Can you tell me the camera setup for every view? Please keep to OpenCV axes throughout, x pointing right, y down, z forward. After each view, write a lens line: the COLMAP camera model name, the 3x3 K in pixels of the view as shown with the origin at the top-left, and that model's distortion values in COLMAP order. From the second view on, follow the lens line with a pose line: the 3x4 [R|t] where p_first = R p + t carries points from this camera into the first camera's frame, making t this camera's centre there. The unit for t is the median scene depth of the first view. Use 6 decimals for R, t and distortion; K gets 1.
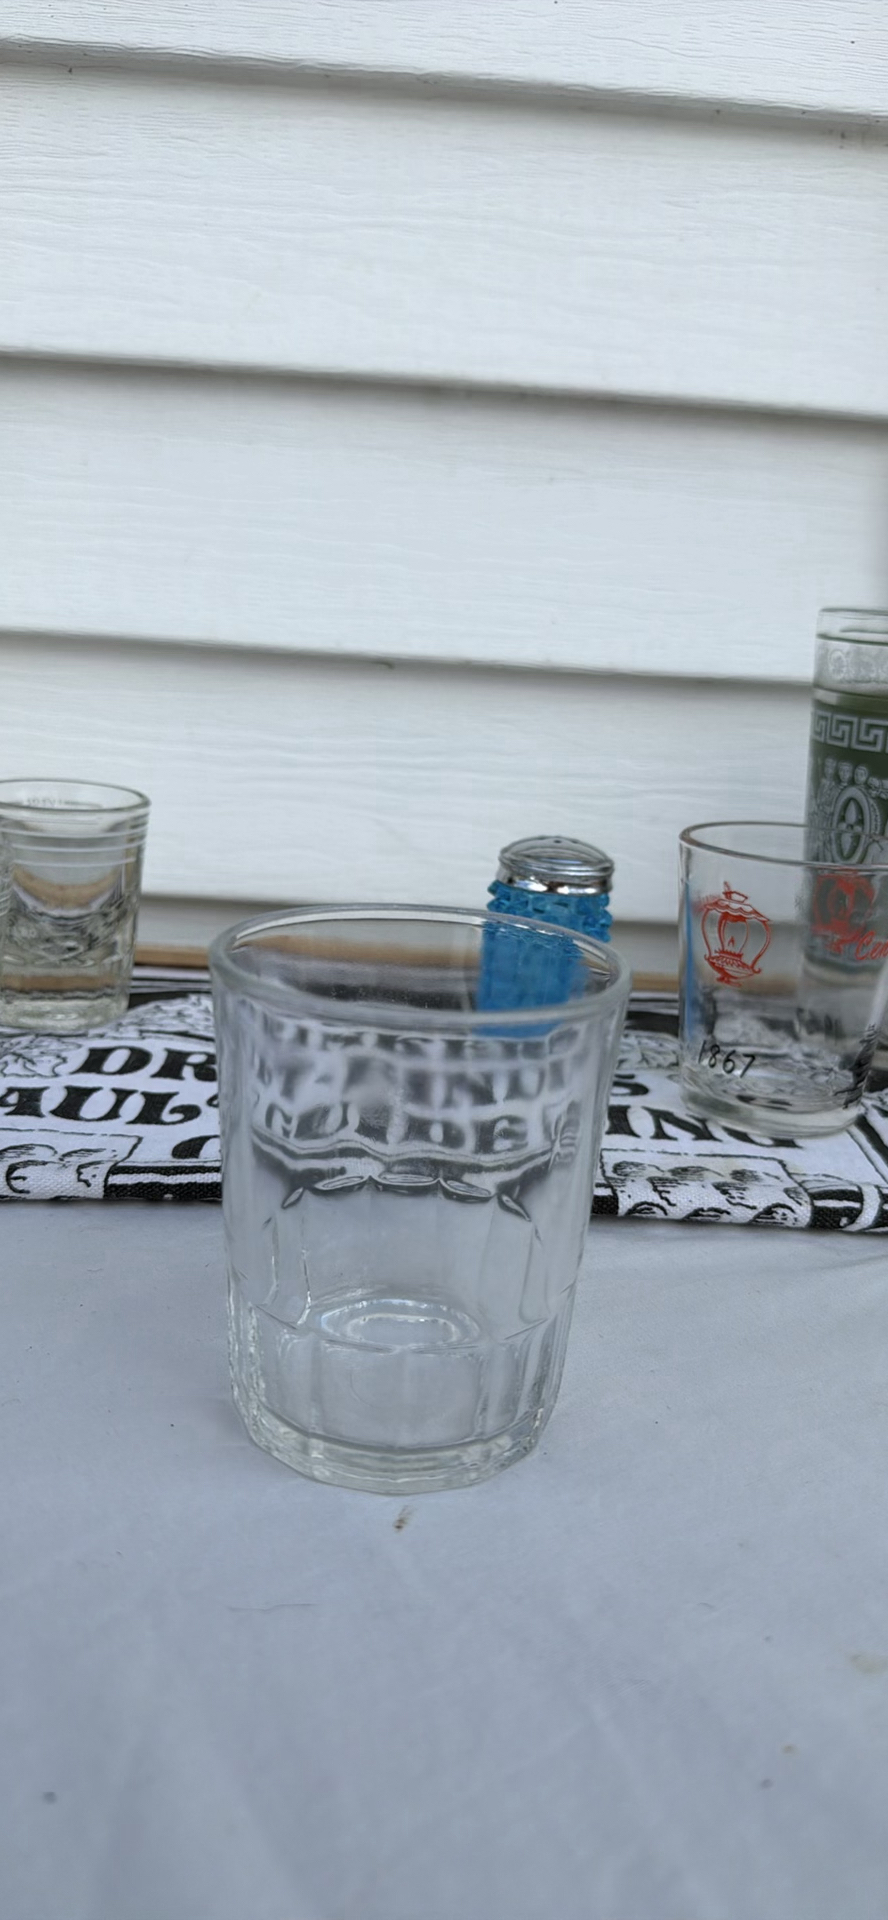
lens RADIAL K [[1313.2, 0, 444.0], [0, 1313.2, 960.0], [0, 0, 1]] dist [0.143036, -0.253518]
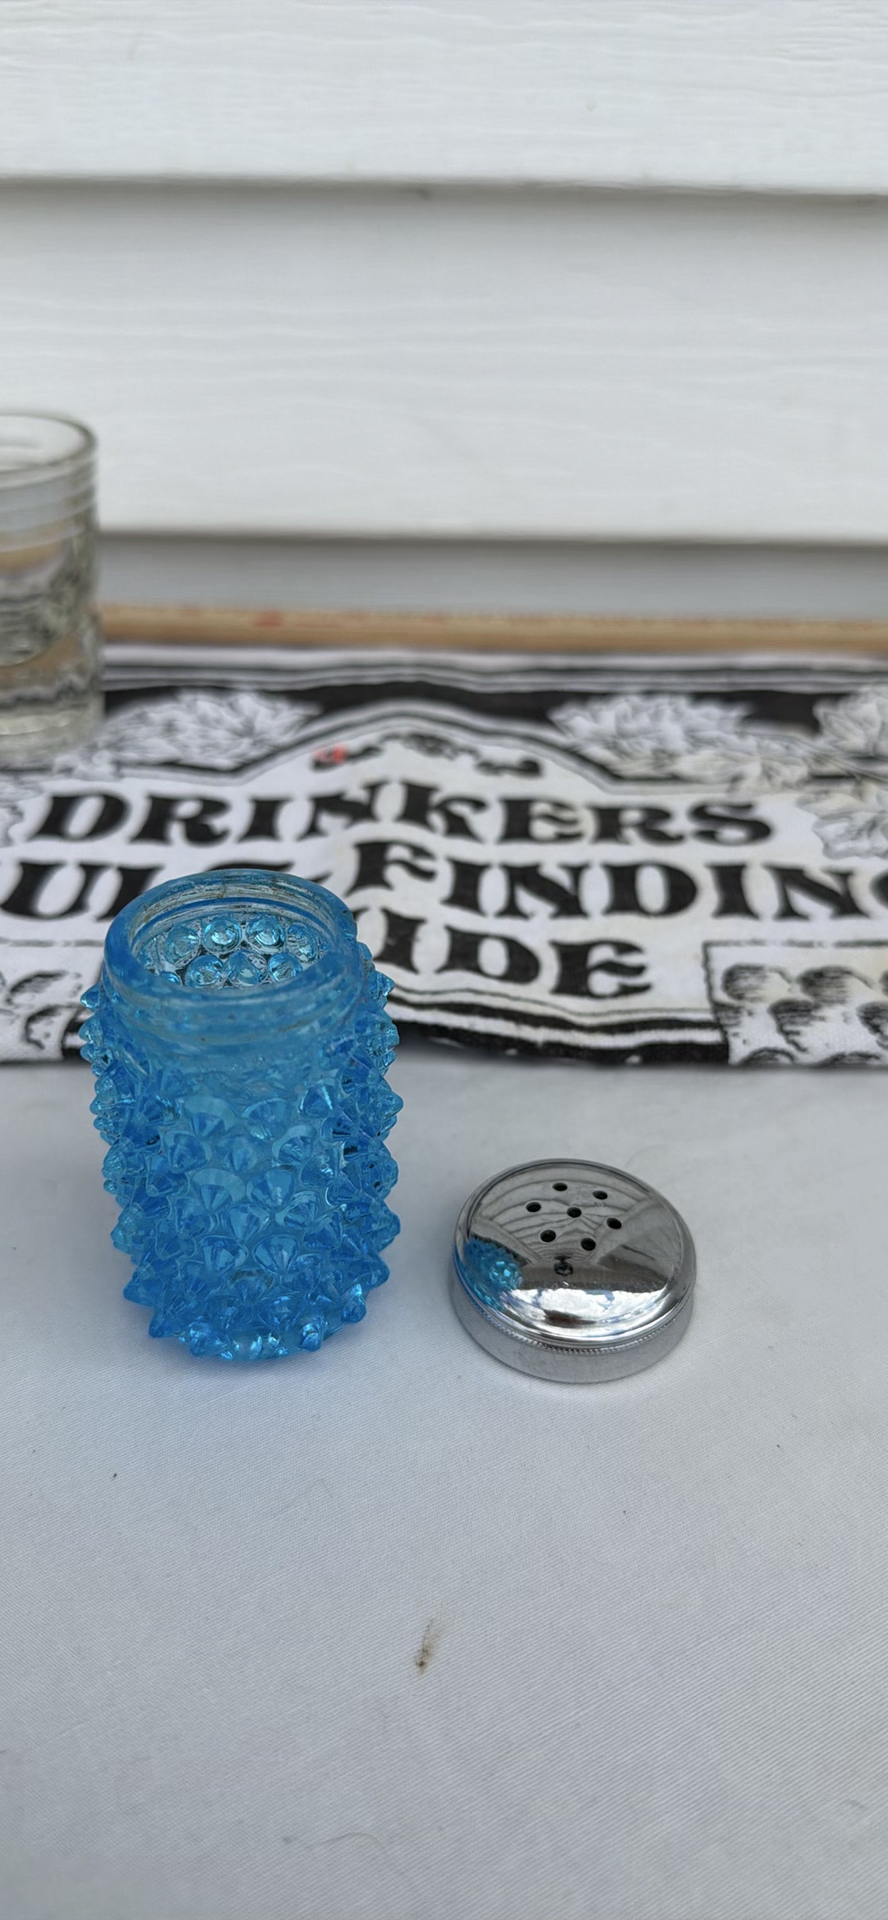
lens RADIAL K [[1385.8, 0, 439.4], [0, 1385.8, 904.8], [0, 0, 1]] dist [0.184039, -0.384310]
pose [[0.997599, -0.018238, -0.066815, 0.016221], [0.037466, 0.953476, 0.299131, -0.112282], [0.058251, -0.300916, 0.951870, 0.205529]]
